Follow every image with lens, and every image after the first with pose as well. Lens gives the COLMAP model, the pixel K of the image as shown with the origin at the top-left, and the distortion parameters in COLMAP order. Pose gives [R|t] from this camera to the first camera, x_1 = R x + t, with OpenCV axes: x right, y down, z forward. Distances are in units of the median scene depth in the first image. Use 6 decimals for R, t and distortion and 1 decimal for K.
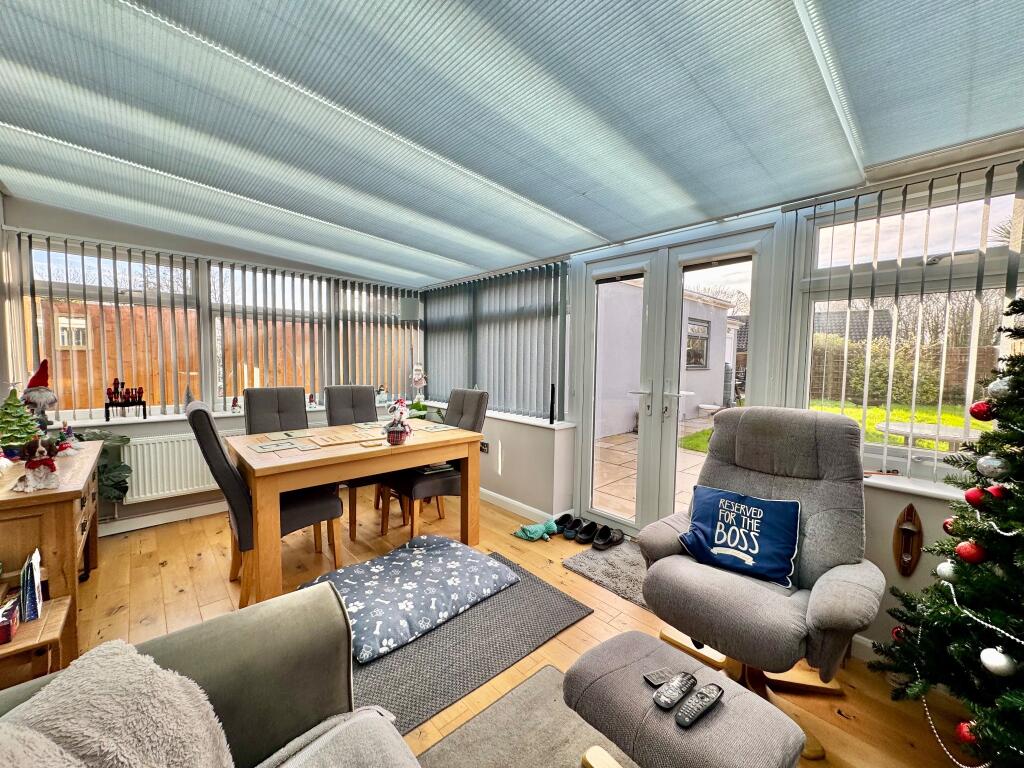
lens RADIAL K [[406.4, 0, 514.7], [0, 406.4, 384.6], [0, 0, 1]] dist [-0.003019, -0.000062]
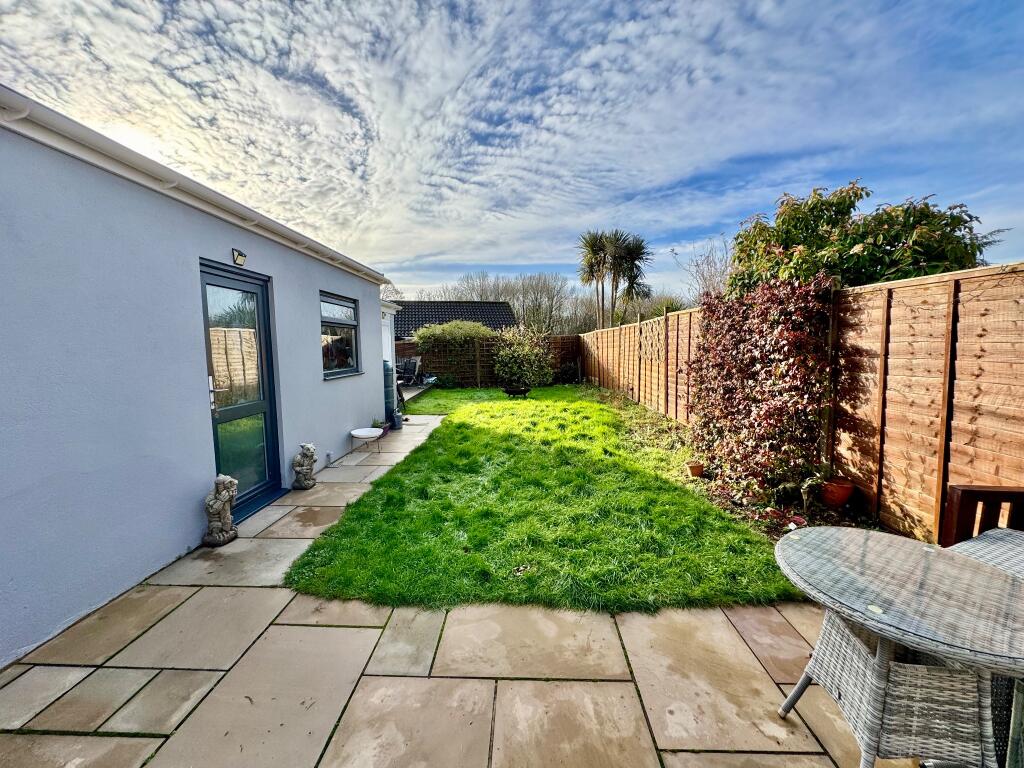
lens RADIAL K [[406.4, 0, 510.6], [0, 406.4, 381.7], [0, 0, 1]] dist [-0.003019, -0.000062]
pose [[0.703886, -0.088692, 0.704754, 0.165078], [0.071203, 0.995987, 0.054227, -0.038661], [-0.706735, 0.012011, 0.707376, 0.329687]]
